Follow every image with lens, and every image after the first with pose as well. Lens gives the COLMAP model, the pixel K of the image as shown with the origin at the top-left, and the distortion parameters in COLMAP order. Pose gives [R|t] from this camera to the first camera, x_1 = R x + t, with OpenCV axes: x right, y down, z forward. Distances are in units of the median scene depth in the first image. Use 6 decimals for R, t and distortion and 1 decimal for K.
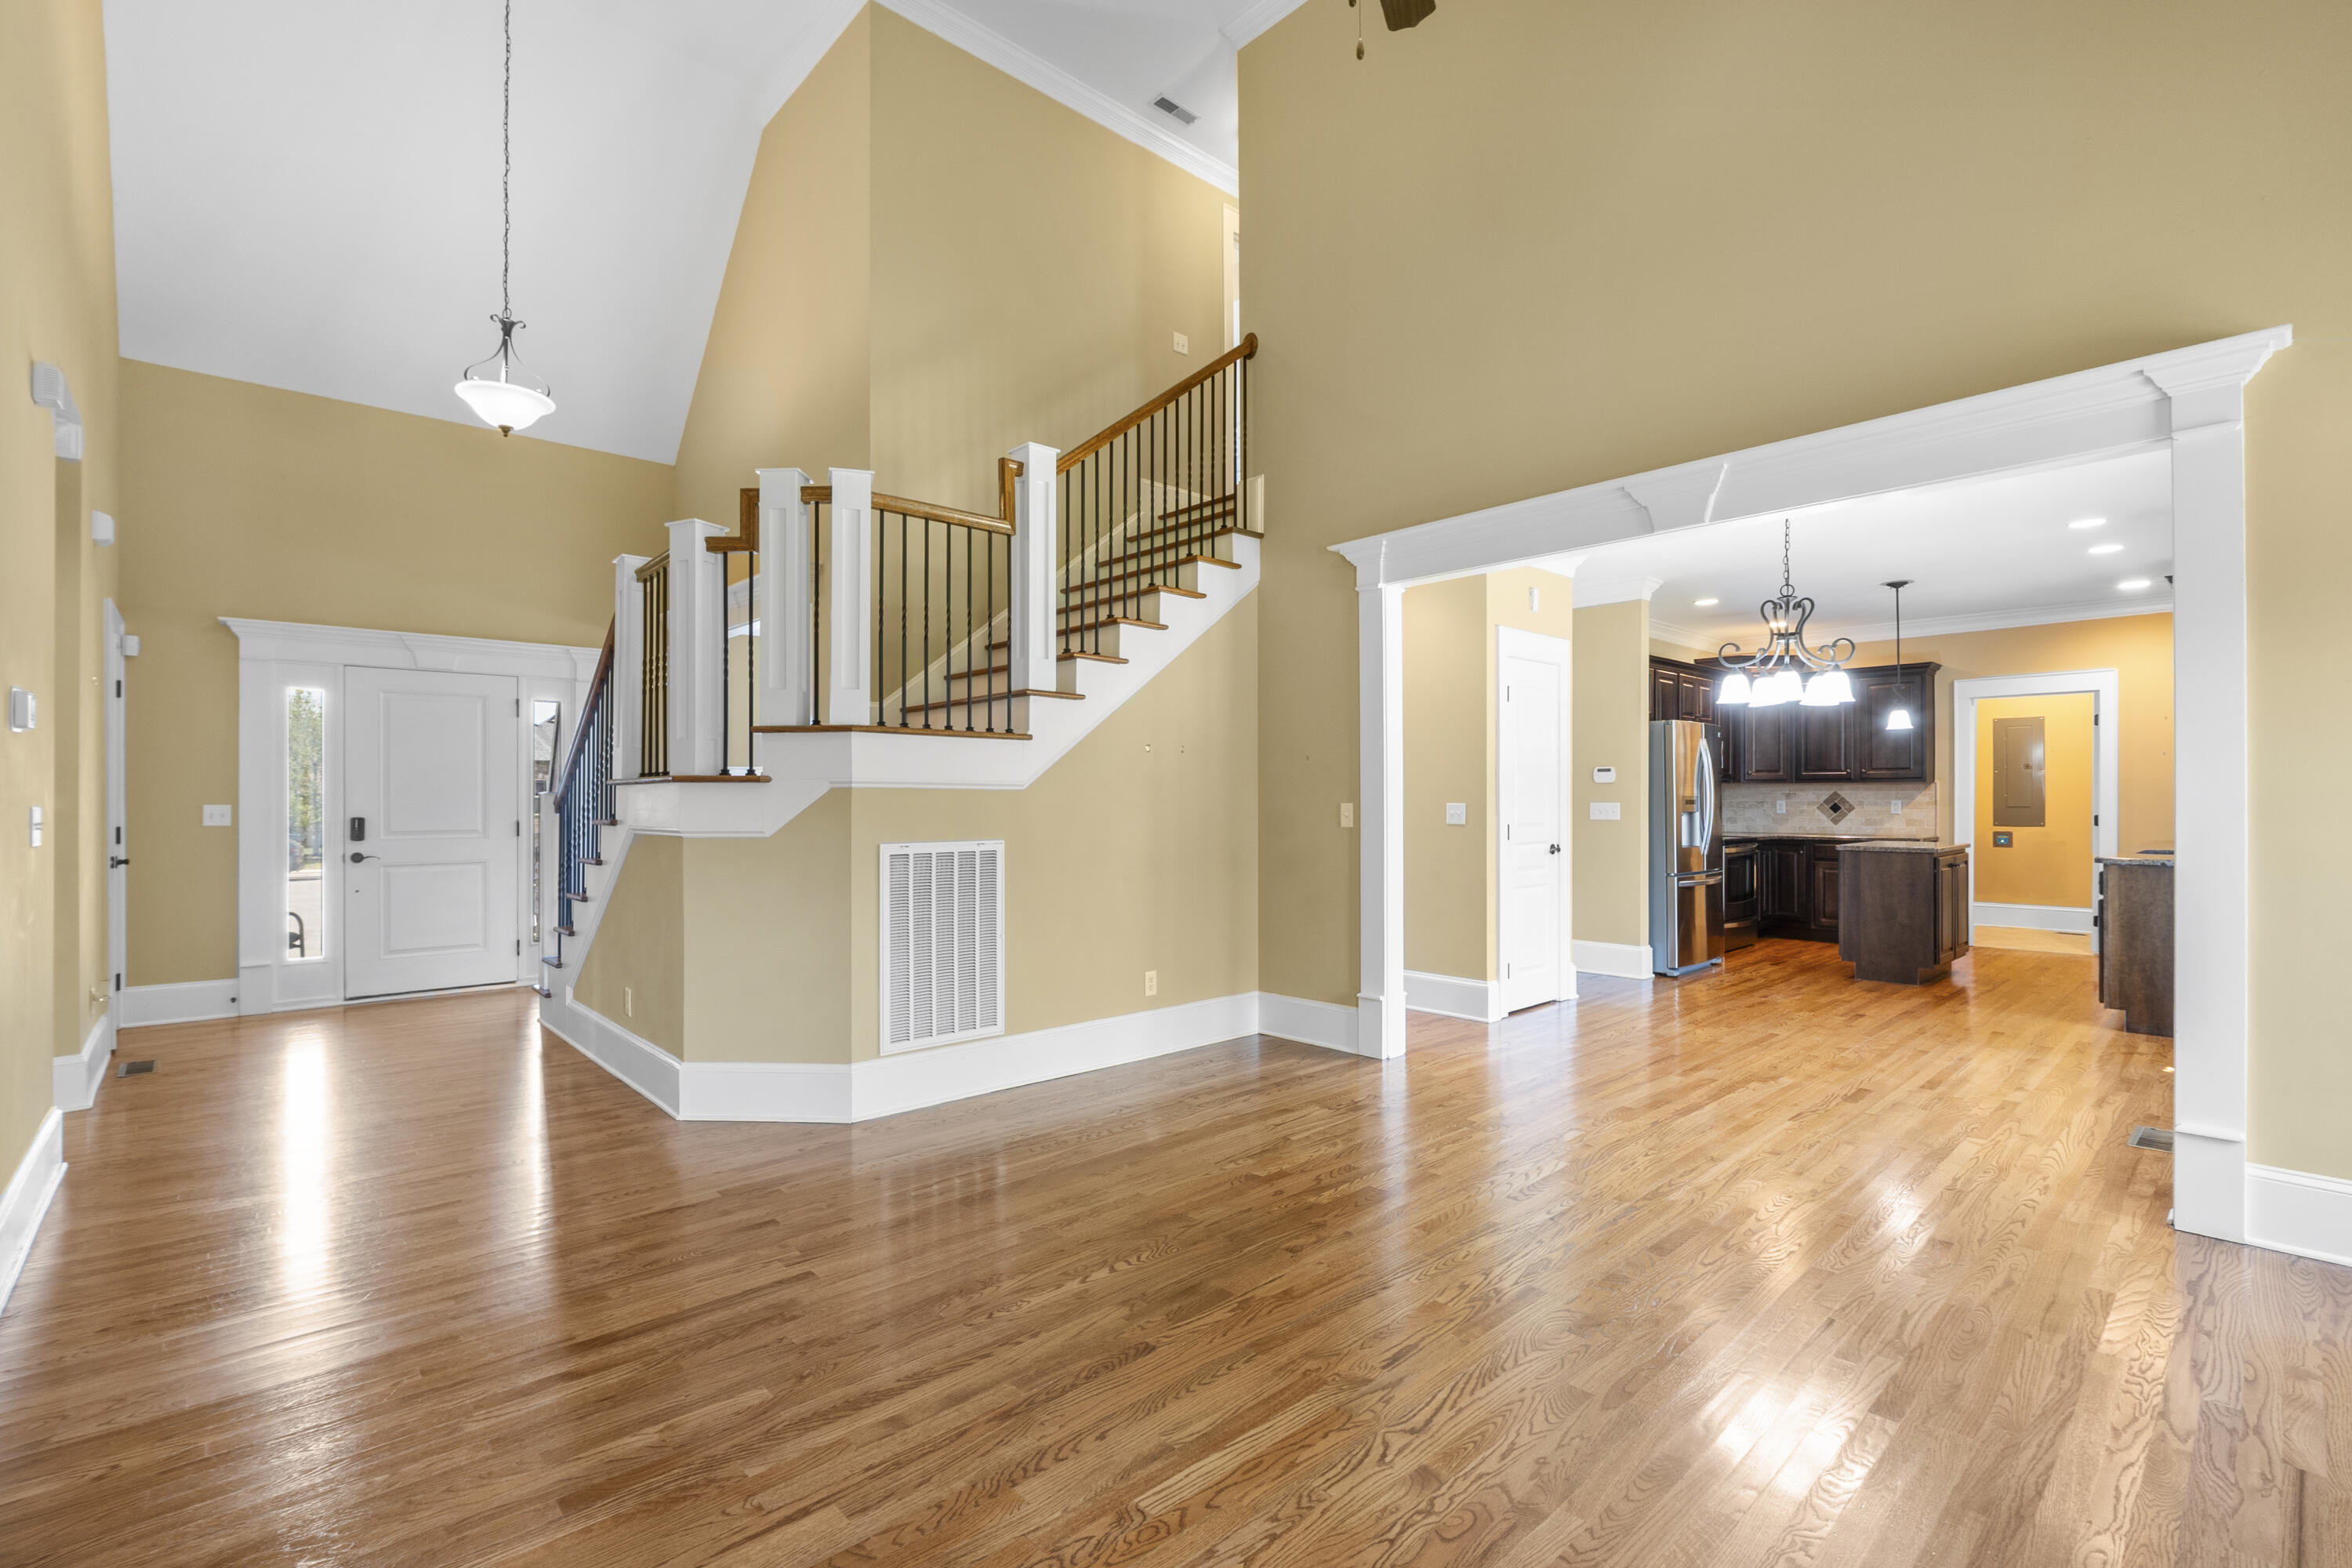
lens RADIAL K [[1042.7, 0, 1183.2], [0, 1042.7, 800.6], [0, 0, 1]] dist [-0.003391, 0.000800]
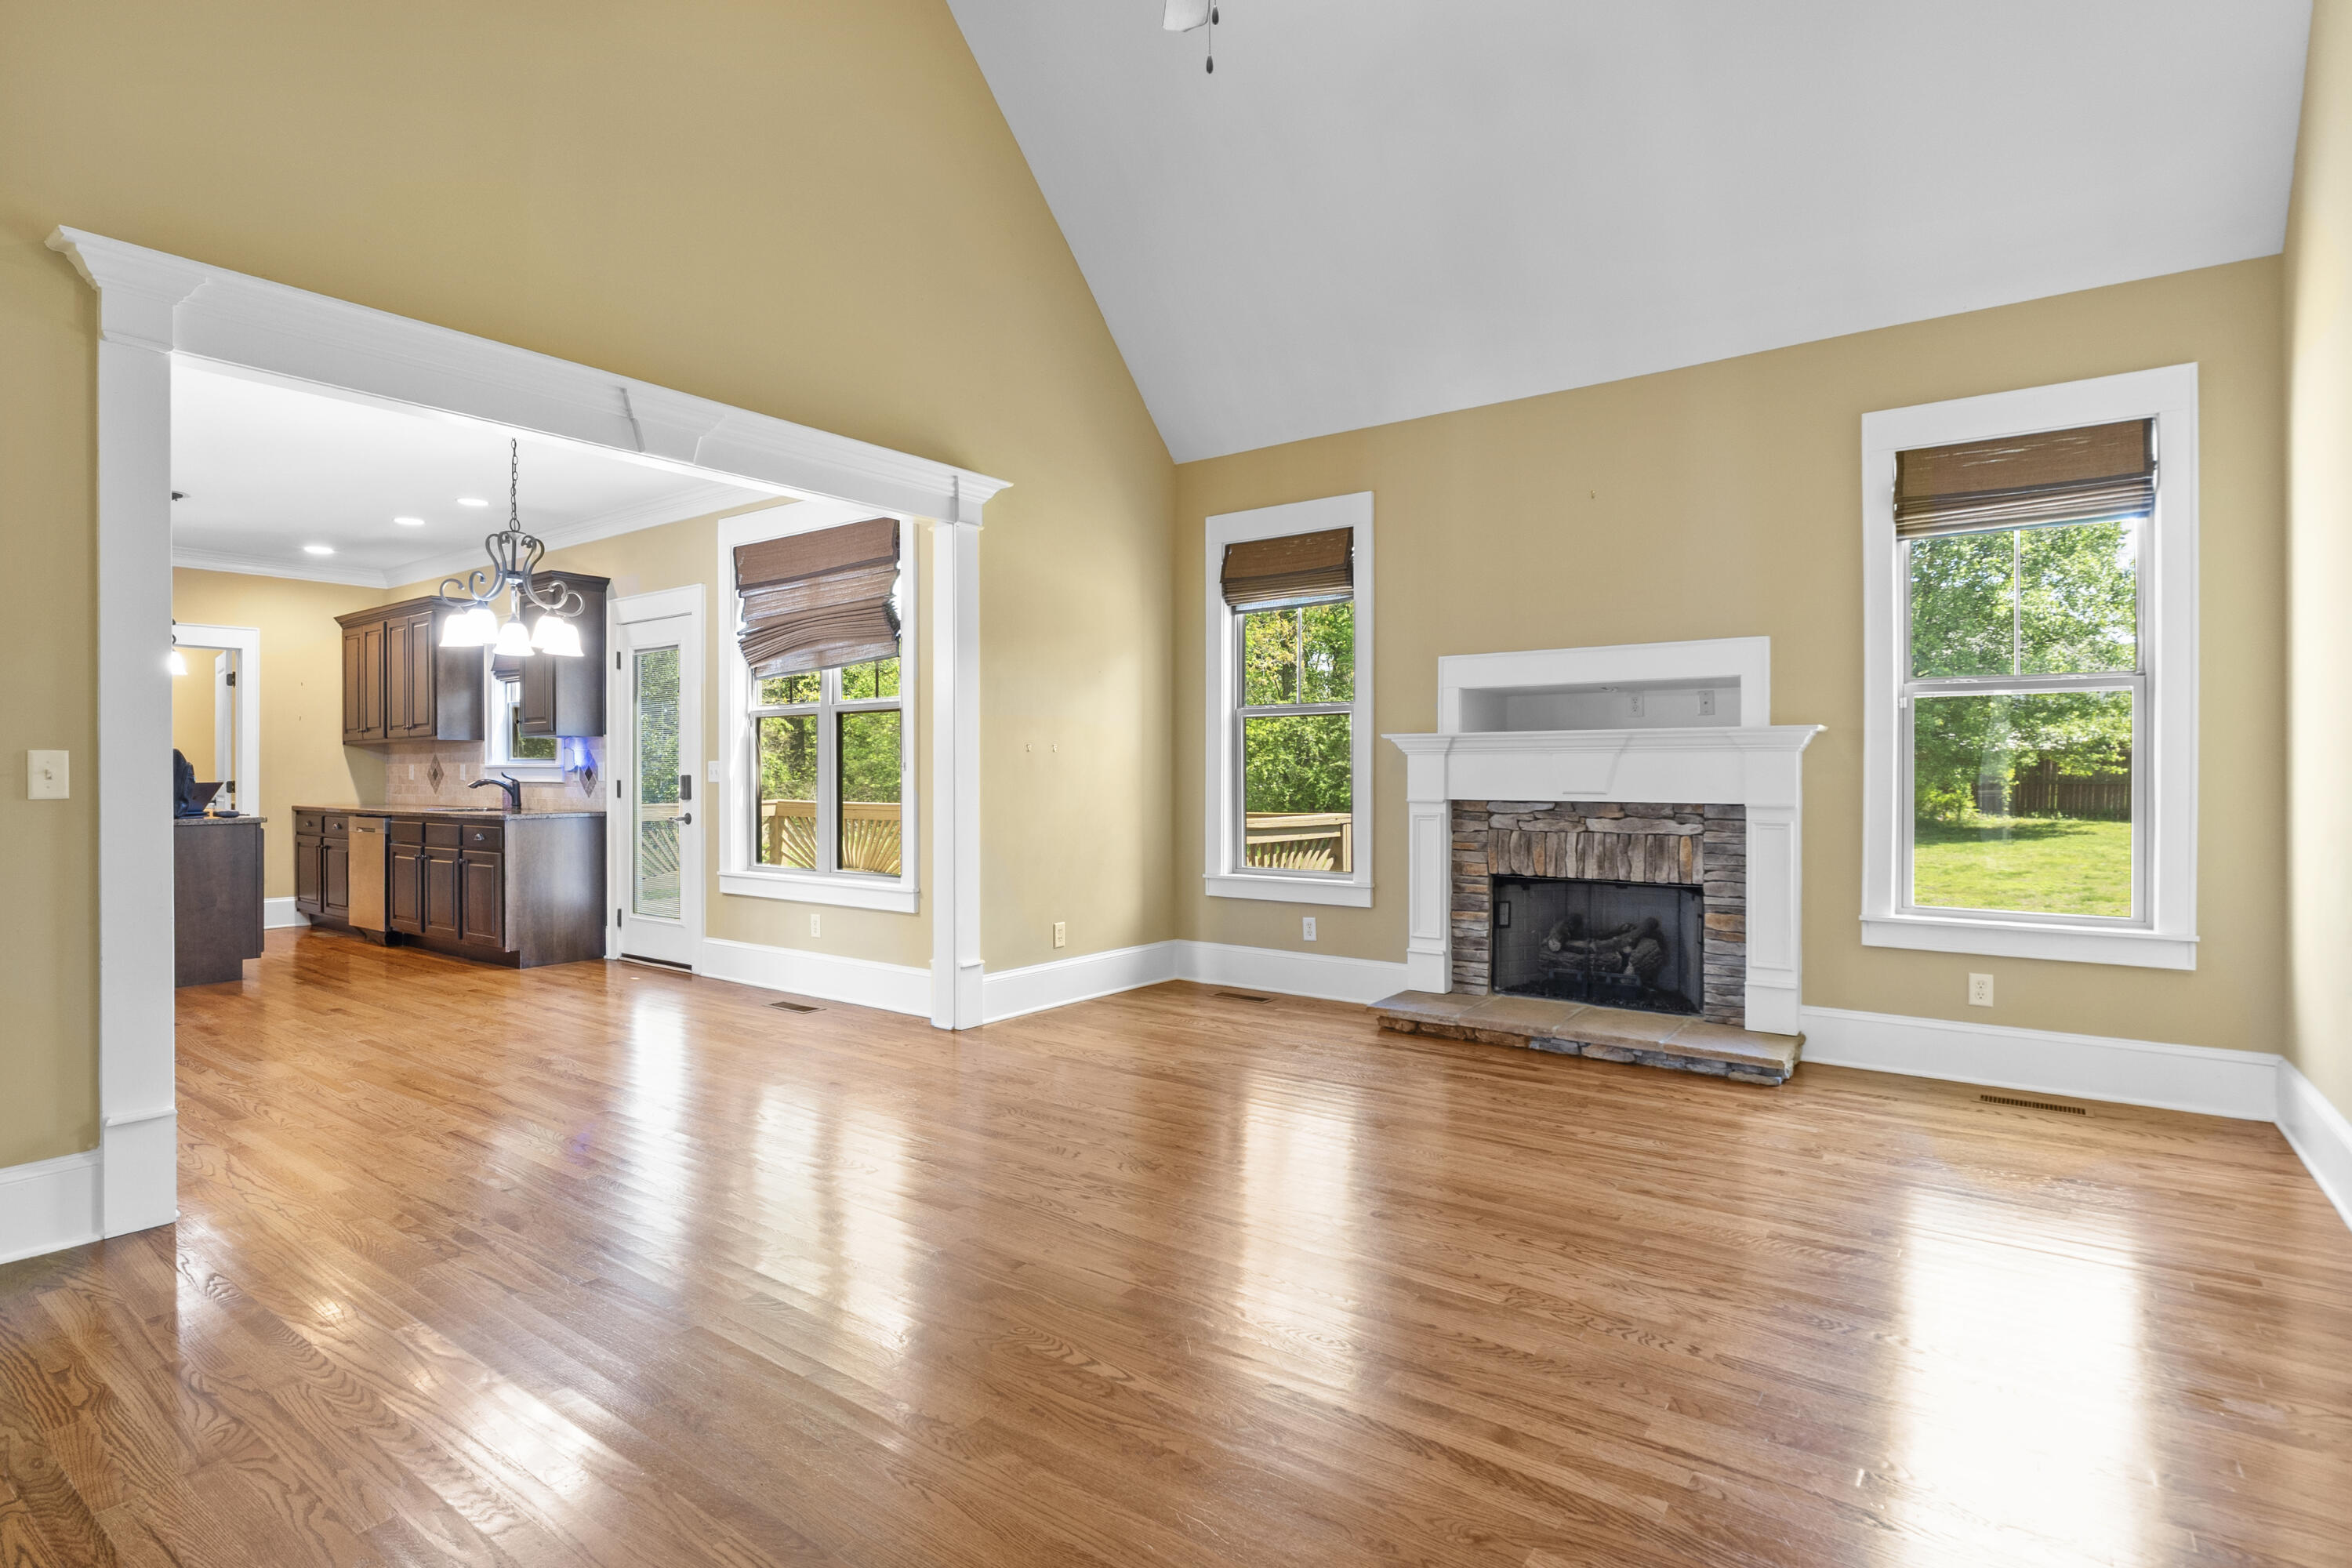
lens RADIAL K [[1154.9, 0, 1157.2], [0, 1154.9, 785.8], [0, 0, 1]] dist [-0.009189, 0.000157]
pose [[-0.166217, -0.011827, 0.986018, -0.324184], [0.003887, 0.999912, 0.012649, 0.009514], [-0.986081, 0.005935, -0.166157, 0.398176]]
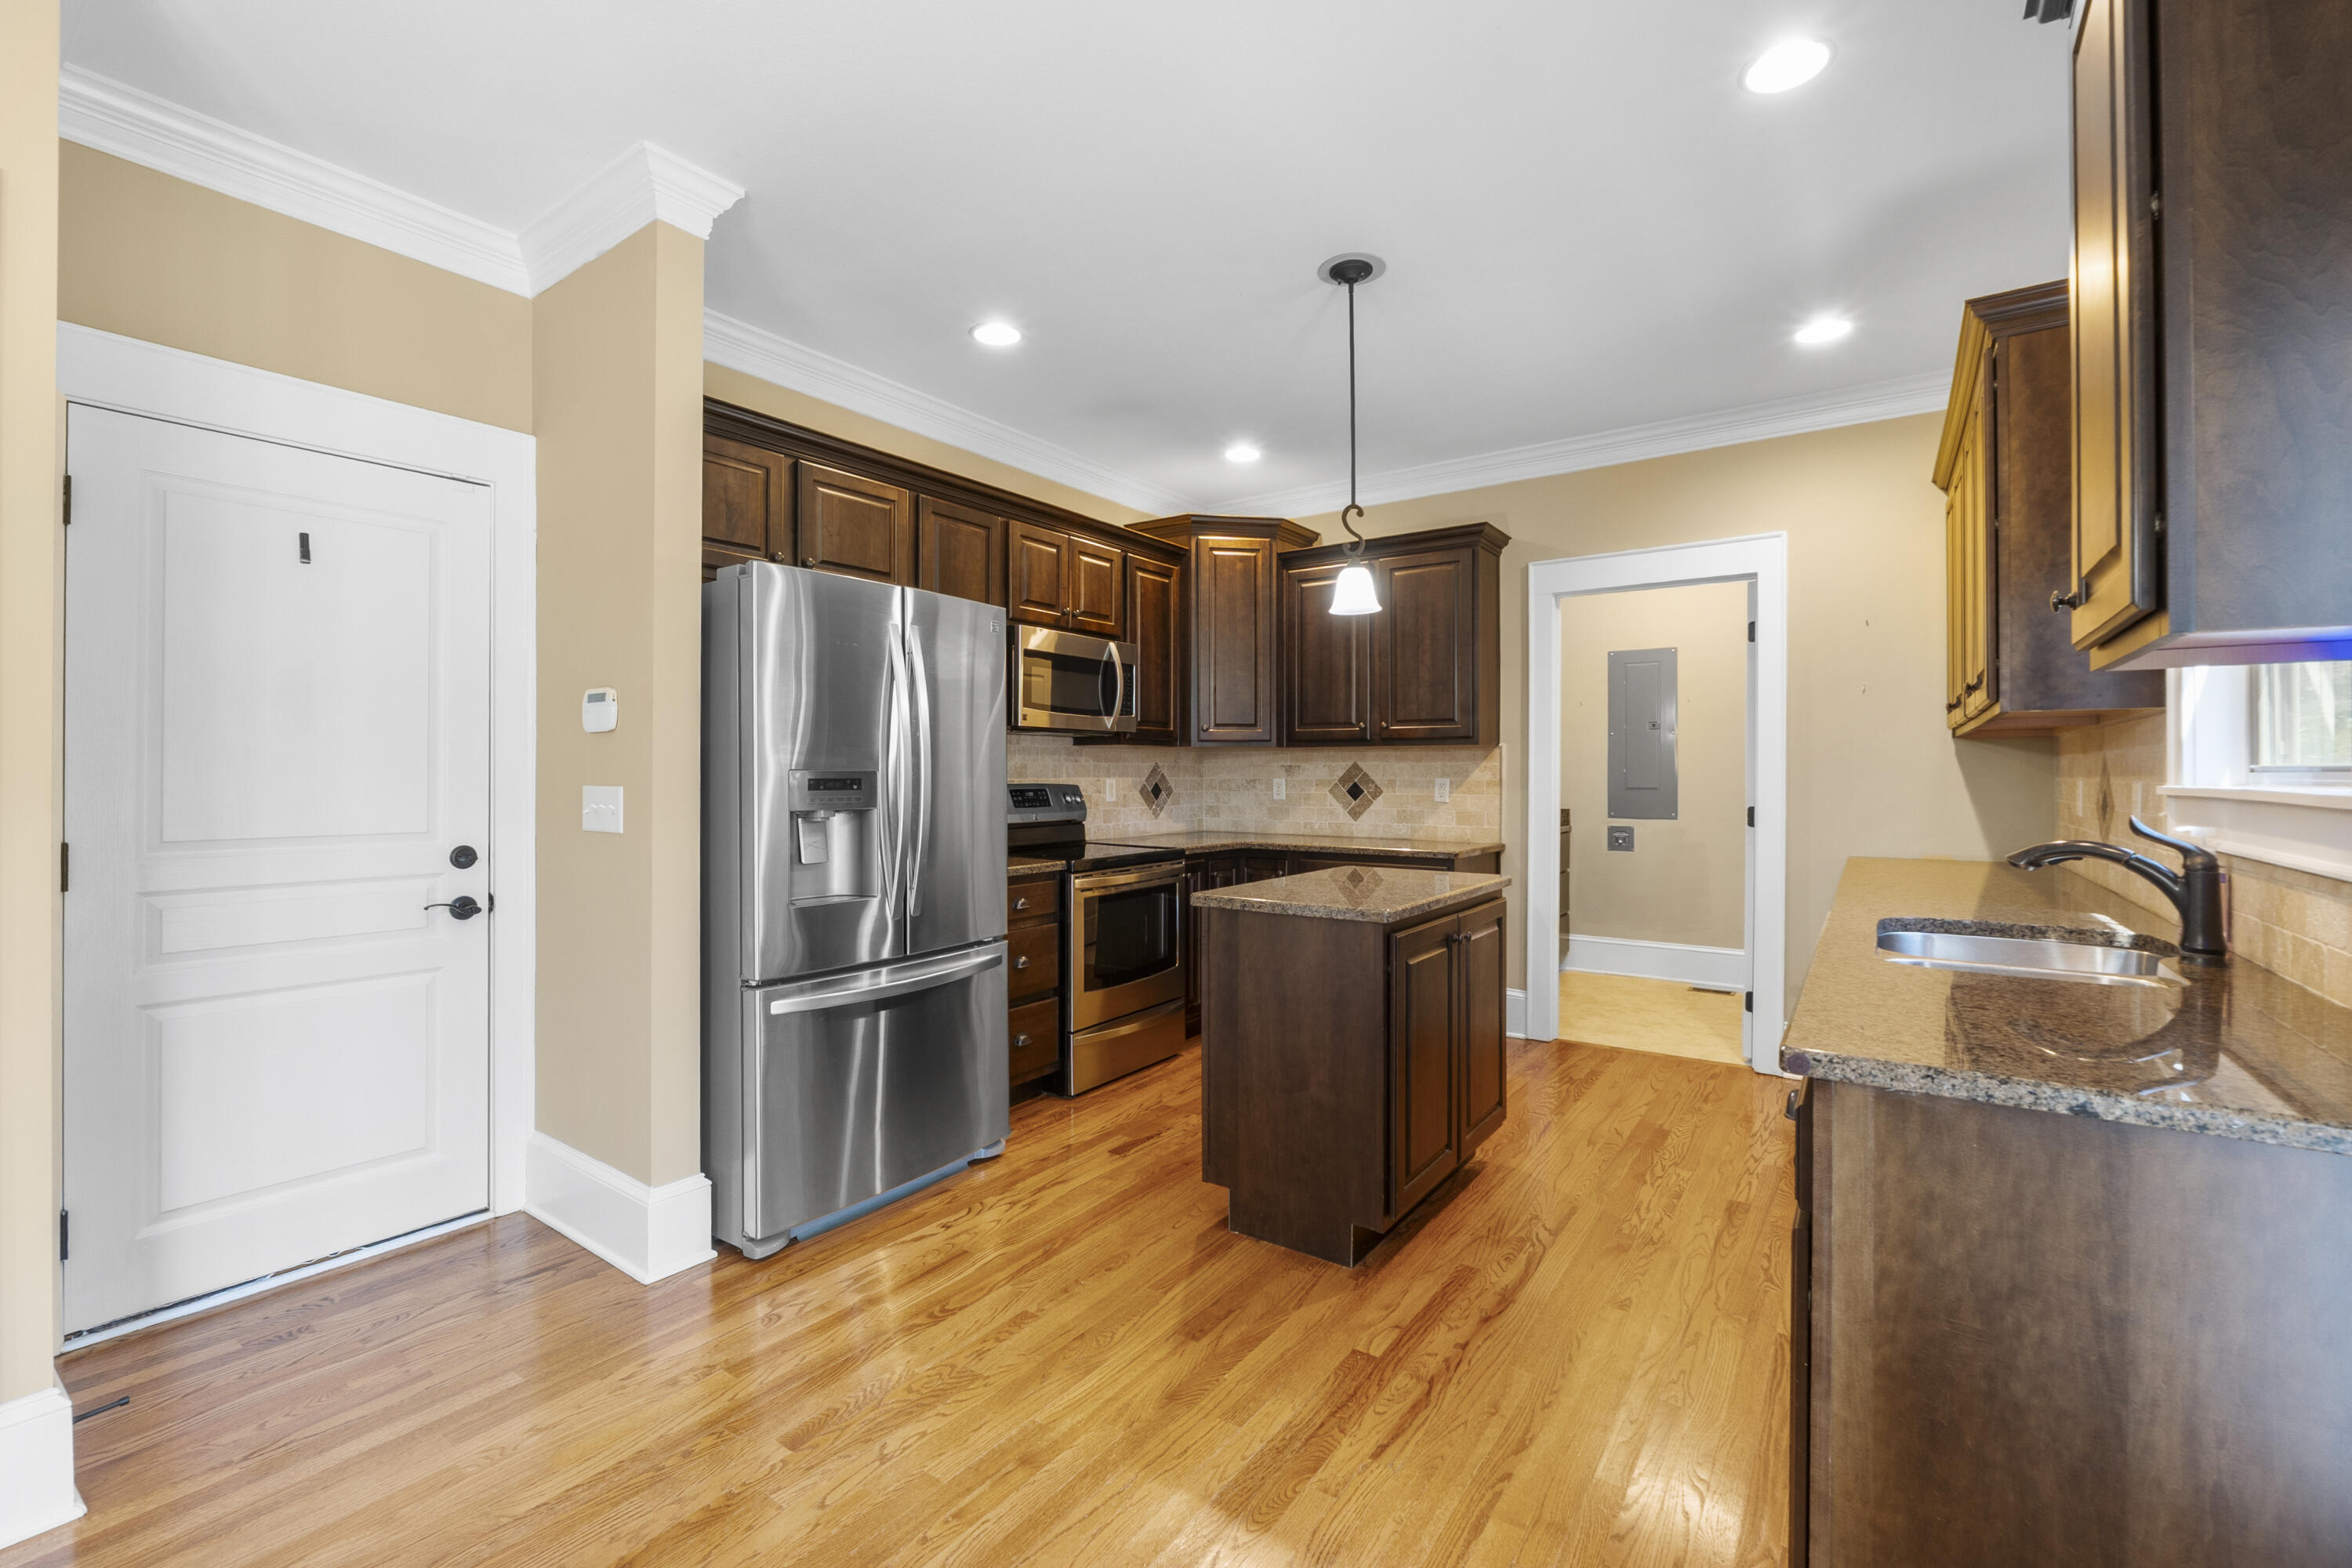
lens RADIAL K [[1001.7, 0, 1159.3], [0, 1001.7, 778.9], [0, 0, 1]] dist [-0.009378, 0.000295]
pose [[0.980939, 0.000293, 0.194315, 0.539231], [-0.000949, 0.999994, 0.003280, -0.001949], [-0.194313, -0.003401, 0.980934, 0.624841]]
